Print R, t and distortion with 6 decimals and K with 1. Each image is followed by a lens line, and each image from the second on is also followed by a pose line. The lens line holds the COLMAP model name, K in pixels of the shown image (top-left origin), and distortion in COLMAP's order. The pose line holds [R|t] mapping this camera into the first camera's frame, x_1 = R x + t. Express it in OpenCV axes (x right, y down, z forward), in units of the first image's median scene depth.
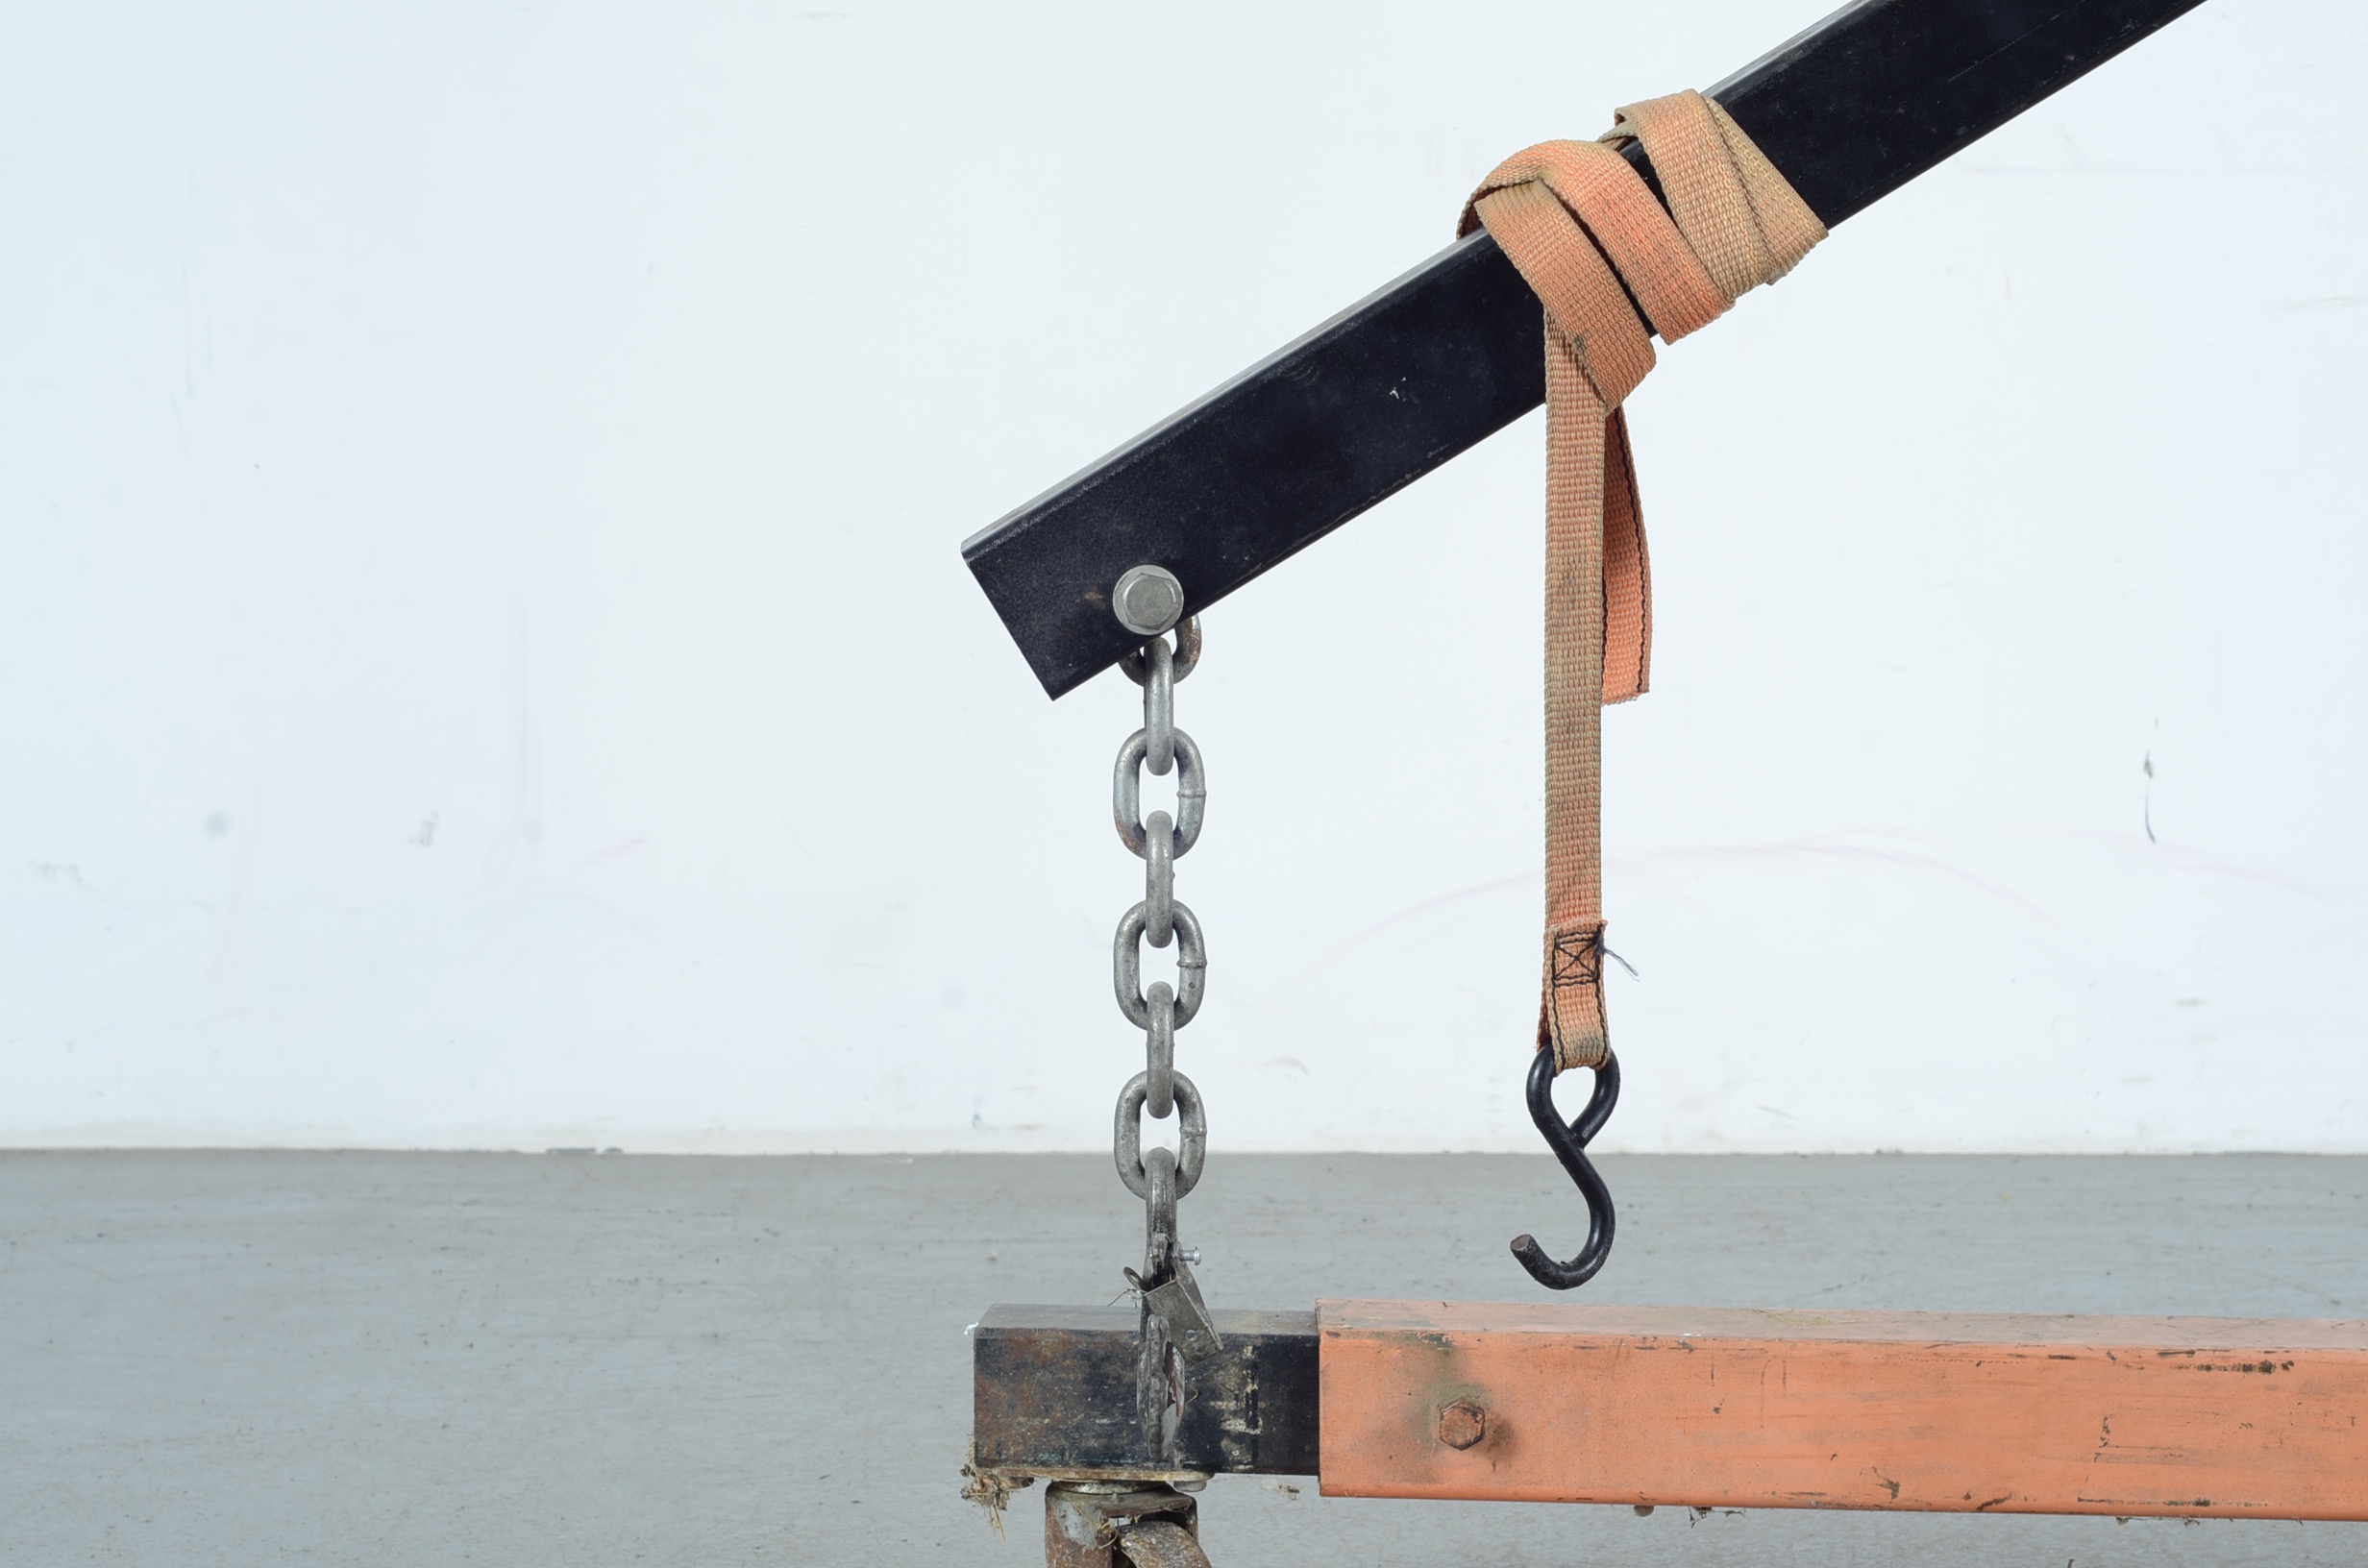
lens RADIAL K [[5276.4, 0, 1189.1], [0, 5276.4, 787.3], [0, 0, 1]] dist [-0.035918, 0.000000]
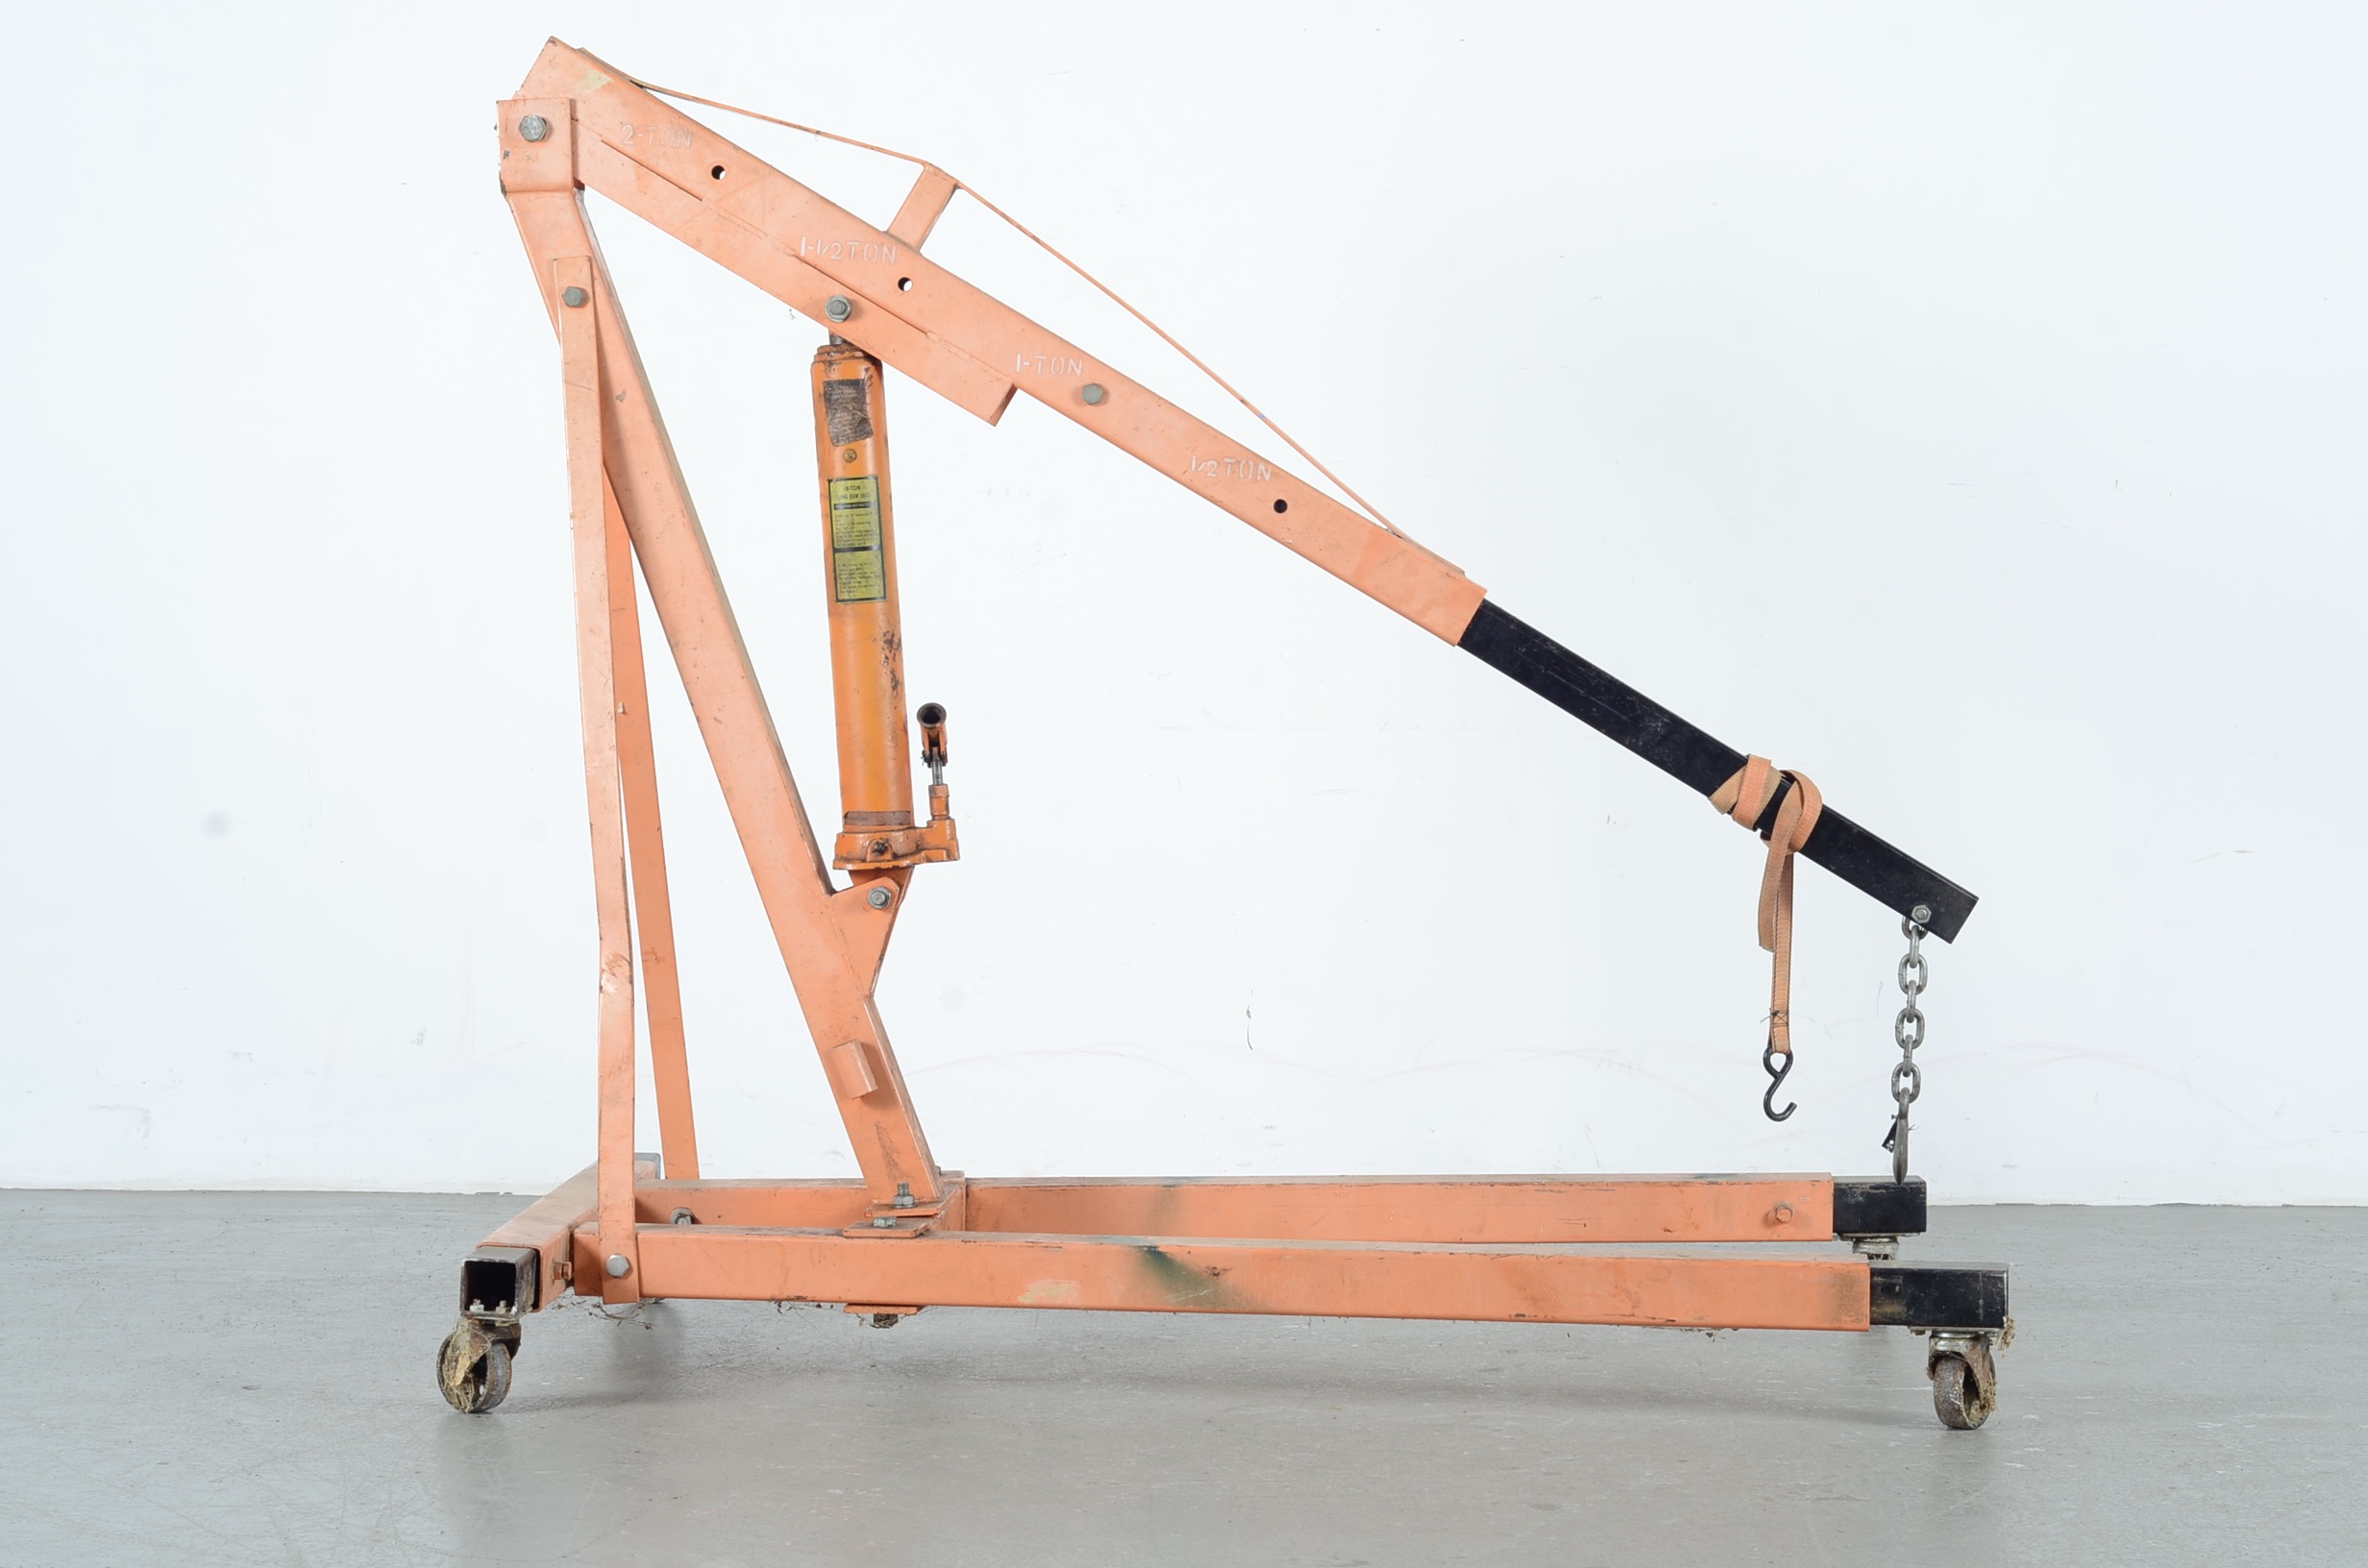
lens RADIAL K [[5276.4, 0, 1188.3], [0, 5276.4, 777.9], [0, 0, 1]] dist [-0.035918, 0.000000]
pose [[0.999917, 0.008845, 0.009415, 0.216548], [-0.008215, 0.997851, -0.065003, 0.061222], [-0.009970, 0.064920, 0.997841, -1.704887]]
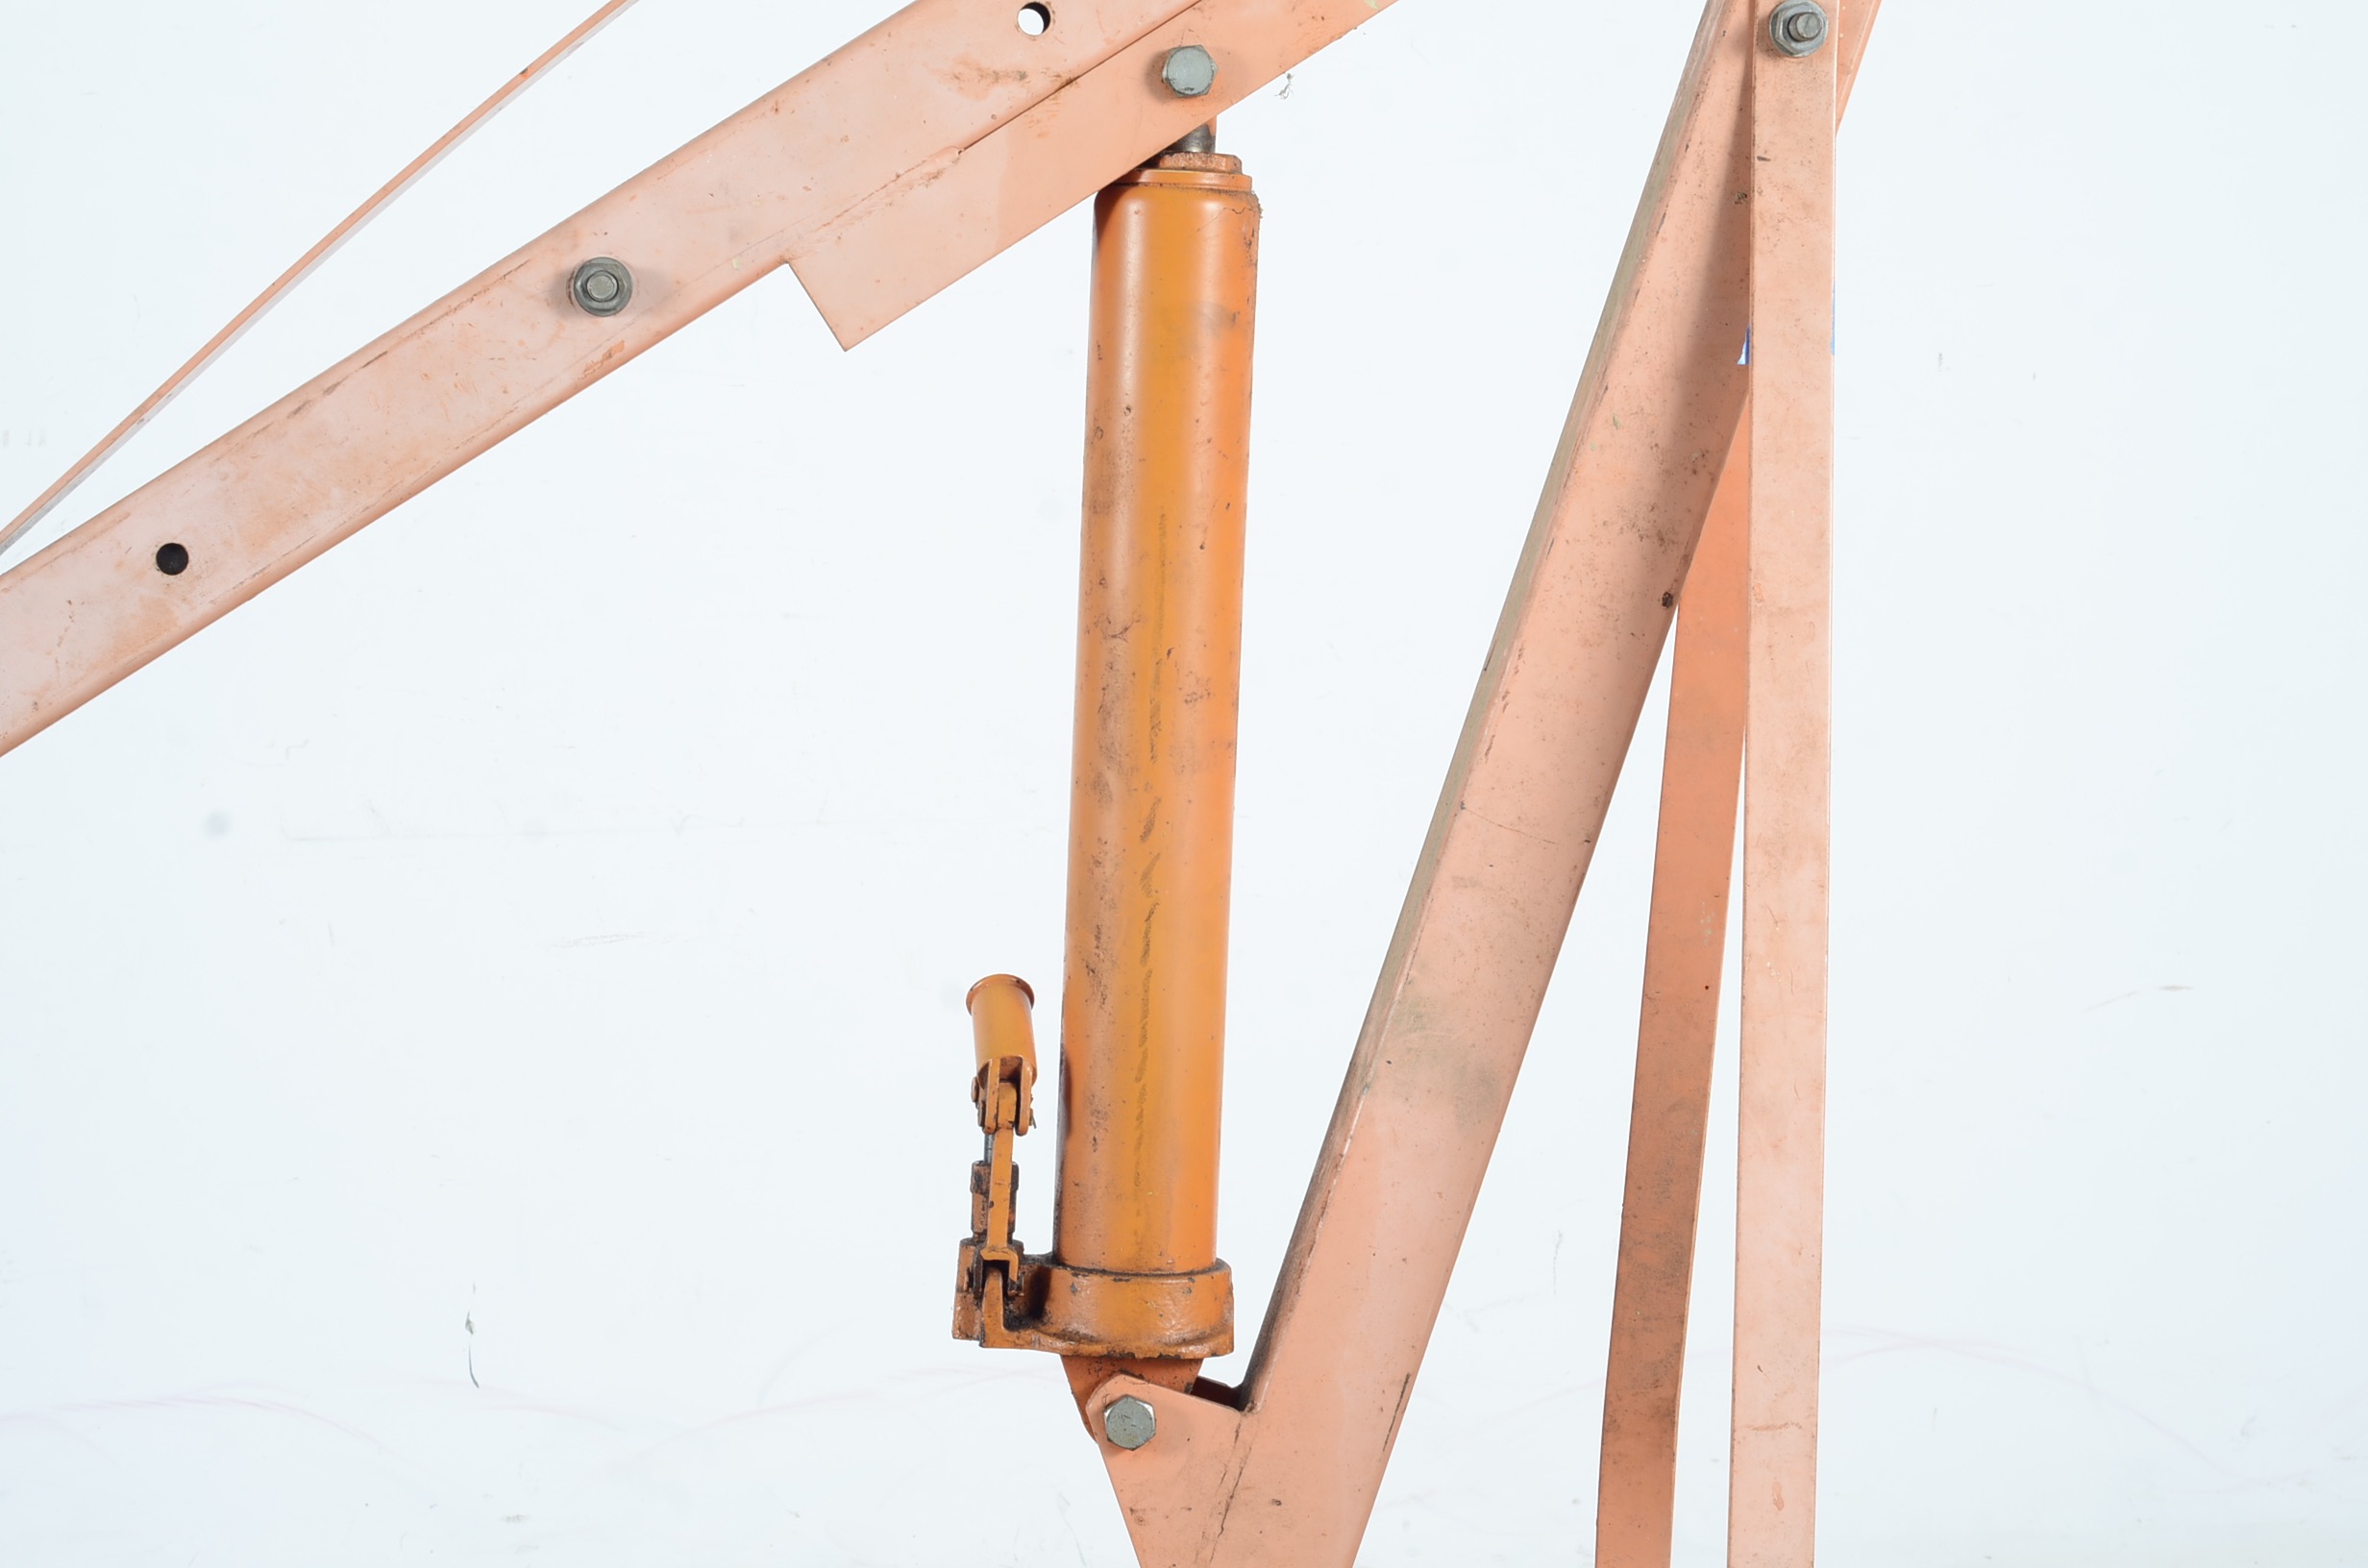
lens RADIAL K [[5276.4, 0, 1197.4], [0, 5276.4, 788.9], [0, 0, 1]] dist [-0.035918, 0.000000]
pose [[0.999209, -0.025814, 0.030234, 0.494963], [0.026443, 0.999438, -0.020600, -0.152754], [-0.029685, 0.021384, 0.999331, -0.333358]]
